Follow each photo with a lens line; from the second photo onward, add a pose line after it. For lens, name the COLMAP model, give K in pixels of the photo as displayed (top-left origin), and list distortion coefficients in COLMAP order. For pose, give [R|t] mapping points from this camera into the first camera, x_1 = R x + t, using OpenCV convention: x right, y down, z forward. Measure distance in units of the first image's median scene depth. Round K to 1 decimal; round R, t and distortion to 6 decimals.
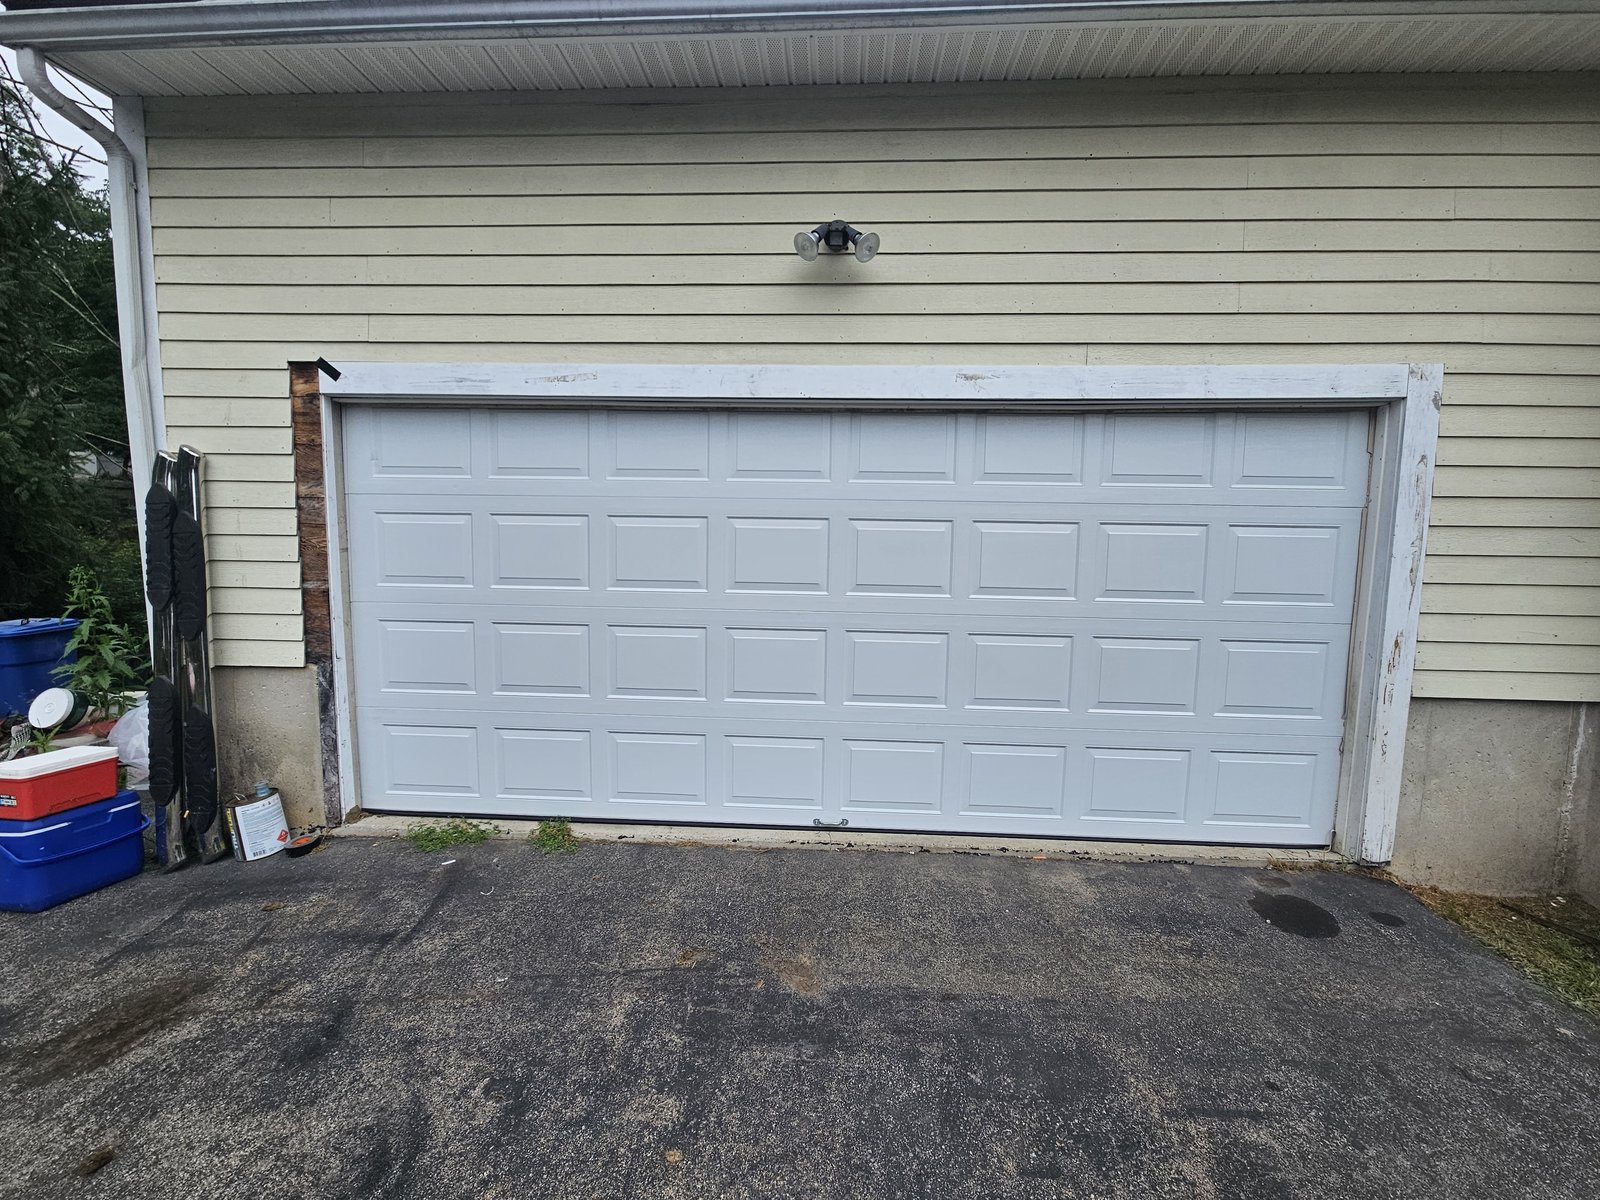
lens RADIAL K [[662.9, 0, 800.0], [0, 662.9, 600.0], [0, 0, 1]] dist [-0.002275, 0.000959]
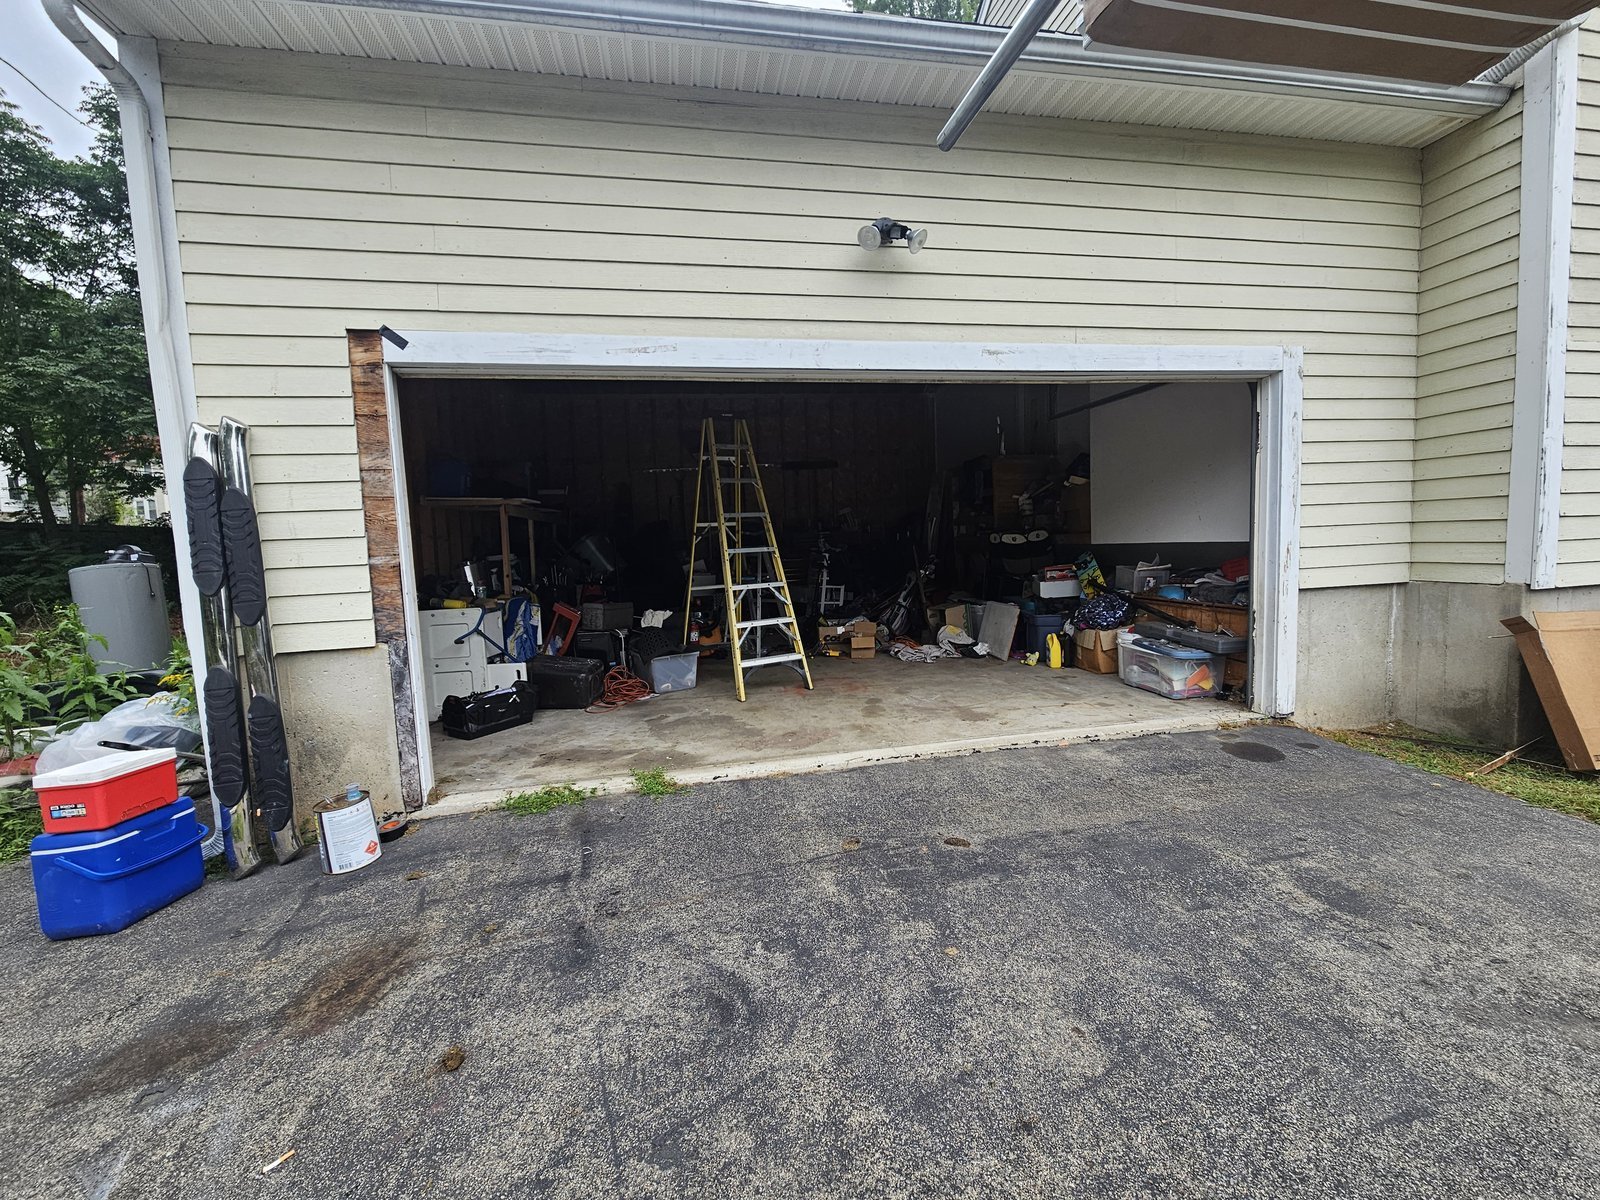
lens RADIAL K [[662.9, 0, 800.0], [0, 662.9, 600.0], [0, 0, 1]] dist [-0.002275, 0.000959]
pose [[0.968791, -0.075500, 0.236100, -0.395406], [0.078577, 0.996901, -0.003638, 0.091115], [-0.235094, 0.022077, 0.971722, -0.087807]]
